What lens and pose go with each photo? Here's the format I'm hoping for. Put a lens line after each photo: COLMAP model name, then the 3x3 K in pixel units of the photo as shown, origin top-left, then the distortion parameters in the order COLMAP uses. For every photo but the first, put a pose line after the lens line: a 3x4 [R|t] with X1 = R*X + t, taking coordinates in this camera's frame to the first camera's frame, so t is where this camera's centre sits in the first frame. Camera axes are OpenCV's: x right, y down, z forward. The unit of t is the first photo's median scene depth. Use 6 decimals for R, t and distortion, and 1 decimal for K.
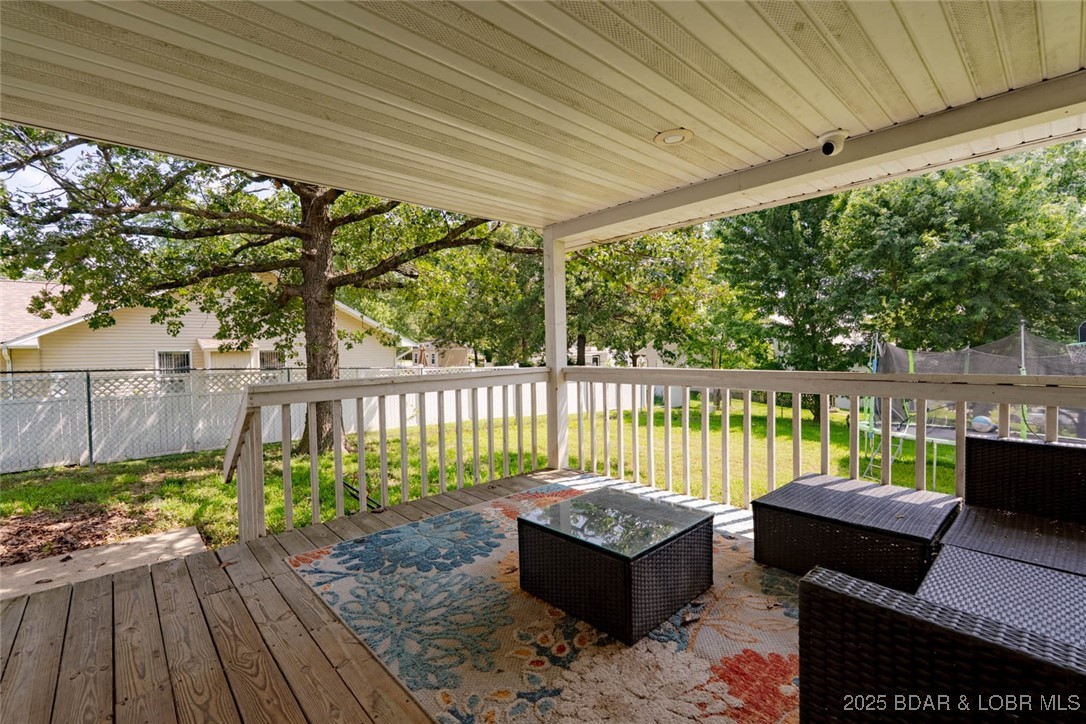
lens RADIAL K [[478.2, 0, 543.4], [0, 478.2, 362.4], [0, 0, 1]] dist [-0.002239, 0.000016]
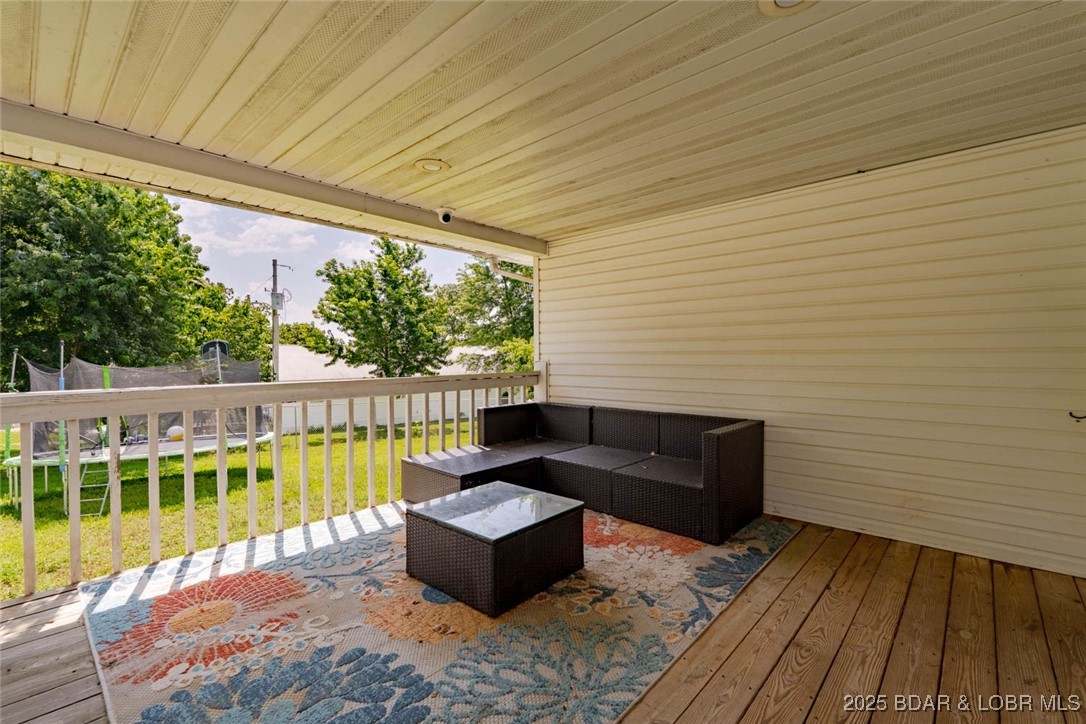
lens RADIAL K [[479.9, 0, 543.0], [0, 479.9, 358.4], [0, 0, 1]] dist [-0.002689, -0.000197]
pose [[-0.094376, 0.010935, 0.995477, -0.166778], [0.037568, 0.999267, -0.007415, -0.001441], [-0.994828, 0.036698, -0.094717, 0.169019]]
